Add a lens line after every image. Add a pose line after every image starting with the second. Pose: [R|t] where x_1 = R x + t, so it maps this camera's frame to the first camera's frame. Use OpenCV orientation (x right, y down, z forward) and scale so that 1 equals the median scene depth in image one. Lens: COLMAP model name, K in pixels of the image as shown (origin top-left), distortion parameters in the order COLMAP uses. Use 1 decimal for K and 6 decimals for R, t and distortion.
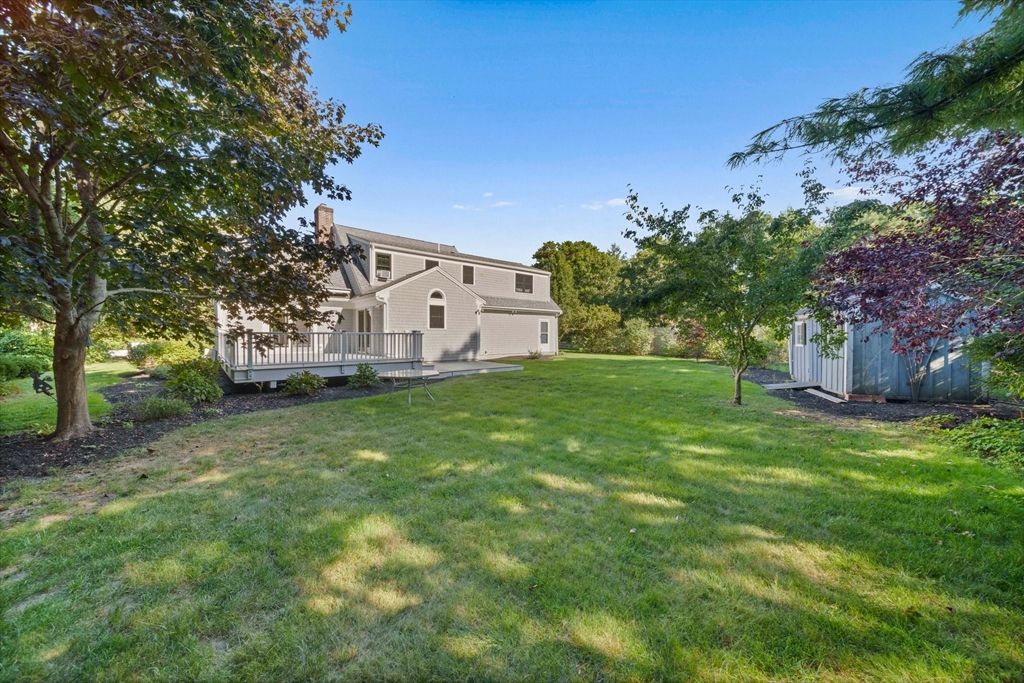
lens RADIAL K [[363.9, 0, 508.6], [0, 363.9, 336.8], [0, 0, 1]] dist [-0.001701, -0.000185]
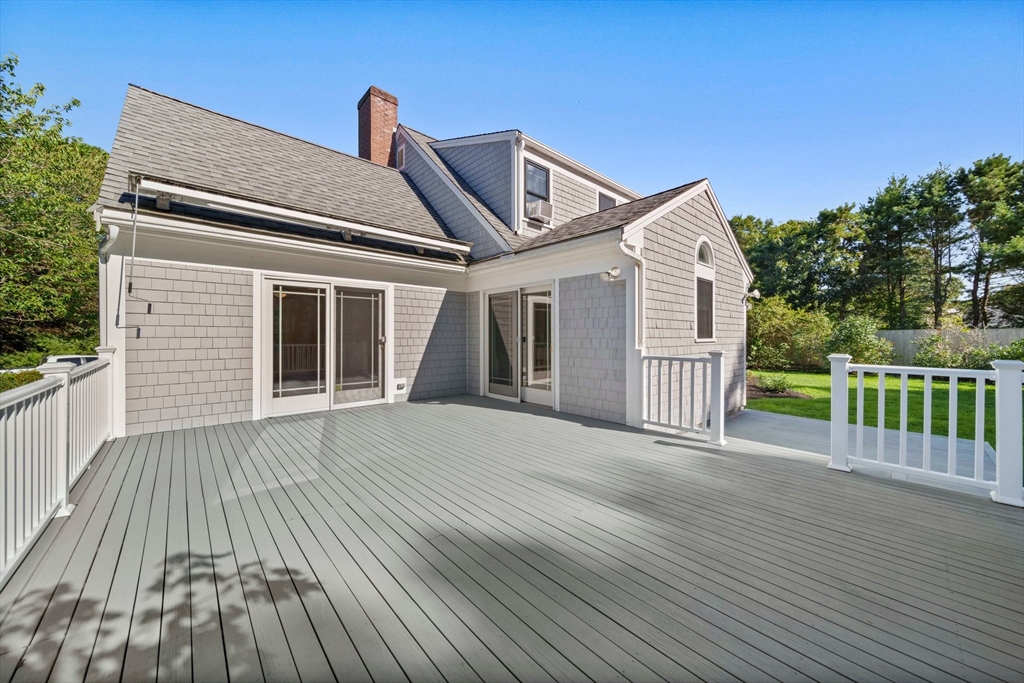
lens RADIAL K [[363.9, 0, 508.6], [0, 363.9, 336.8], [0, 0, 1]] dist [-0.001701, -0.000185]
pose [[0.999984, 0.000092, 0.005713, -0.381558], [-0.000048, 0.999970, -0.007721, -0.020494], [-0.005714, 0.007721, 0.999954, 0.570246]]
